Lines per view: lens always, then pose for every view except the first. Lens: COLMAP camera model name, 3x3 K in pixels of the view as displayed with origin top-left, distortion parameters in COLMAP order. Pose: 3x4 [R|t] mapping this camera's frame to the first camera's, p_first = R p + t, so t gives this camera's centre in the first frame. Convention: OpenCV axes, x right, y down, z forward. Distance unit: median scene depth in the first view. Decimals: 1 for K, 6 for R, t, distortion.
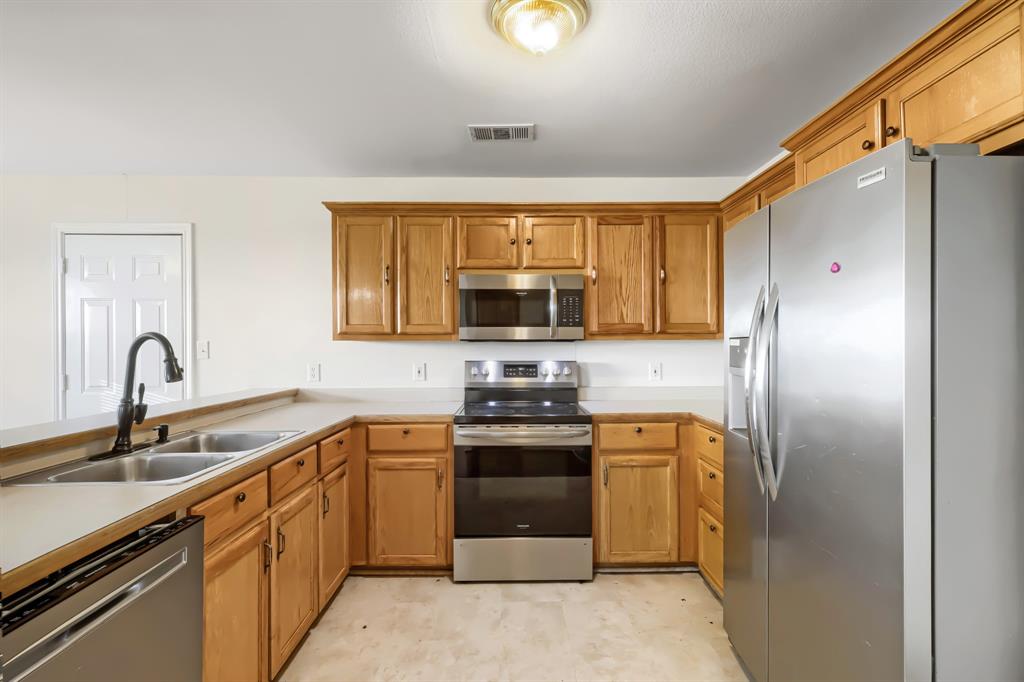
lens RADIAL K [[479.9, 0, 516.0], [0, 479.9, 335.2], [0, 0, 1]] dist [0.004830, -0.001743]
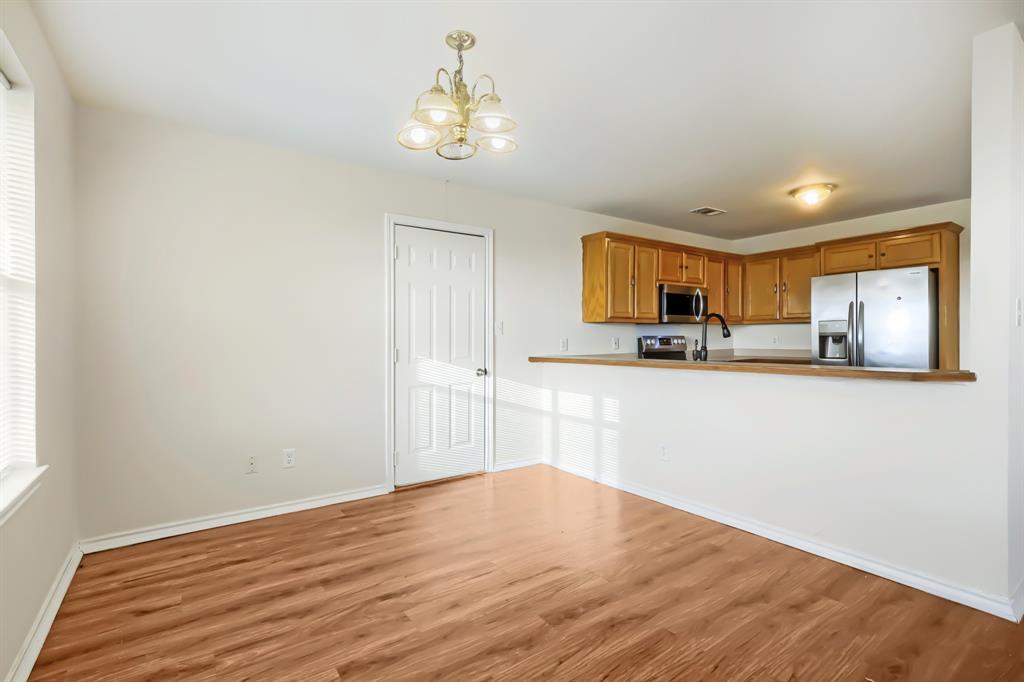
lens RADIAL K [[479.9, 0, 519.8], [0, 479.9, 334.6], [0, 0, 1]] dist [0.004830, -0.001743]
pose [[0.813333, -0.000134, 0.581798, -1.493250], [-0.002332, 0.999991, 0.003490, 0.047139], [-0.581793, -0.004196, 0.813326, -0.080475]]
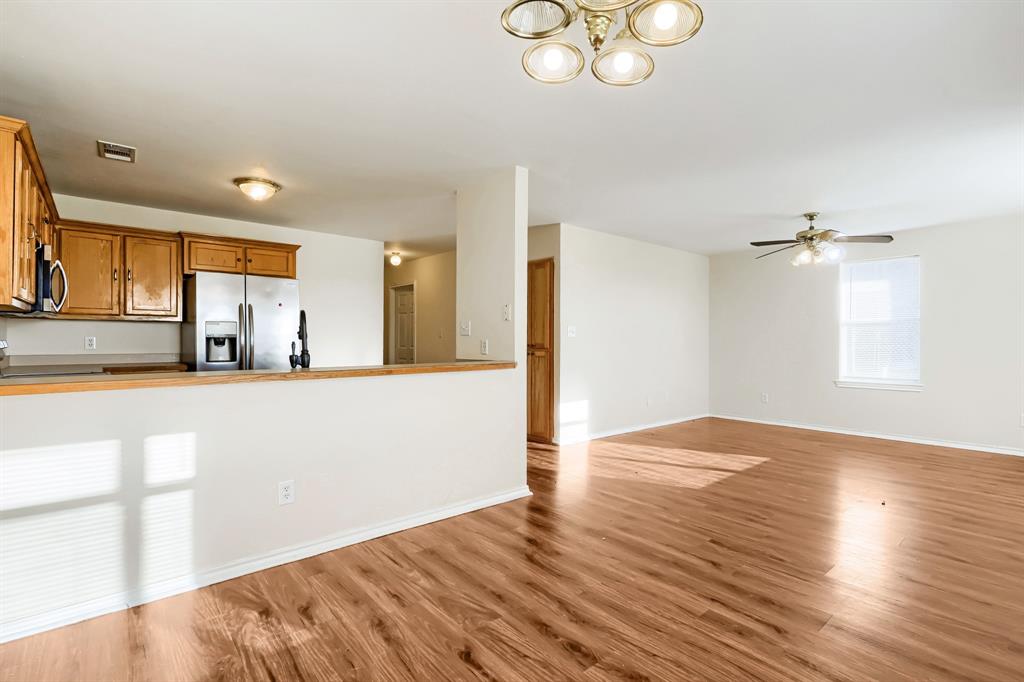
lens RADIAL K [[479.9, 0, 516.8], [0, 479.9, 337.8], [0, 0, 1]] dist [0.004830, -0.001743]
pose [[-0.641248, 0.000557, 0.767334, -1.463913], [-0.014728, 0.999807, -0.013034, 0.060812], [-0.767193, -0.019659, -0.641115, 0.876707]]
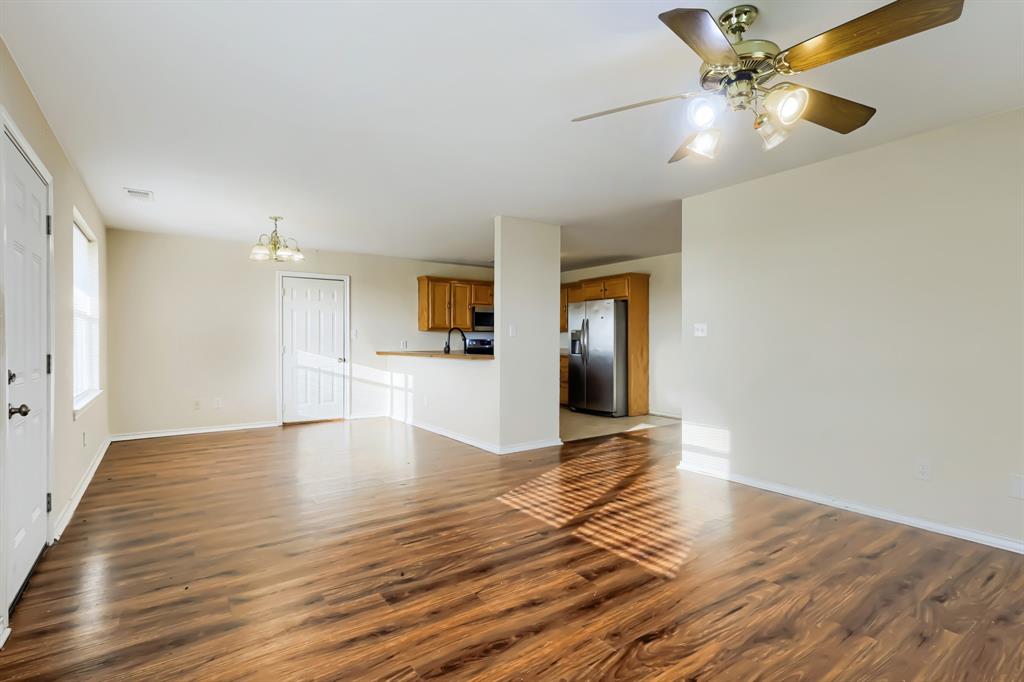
lens RADIAL K [[479.9, 0, 519.9], [0, 479.9, 333.2], [0, 0, 1]] dist [0.004830, -0.001743]
pose [[0.811714, 0.010239, 0.583965, -1.445696], [-0.008760, 0.999947, -0.005356, 0.033818], [-0.583989, -0.000768, 0.811761, -1.295001]]
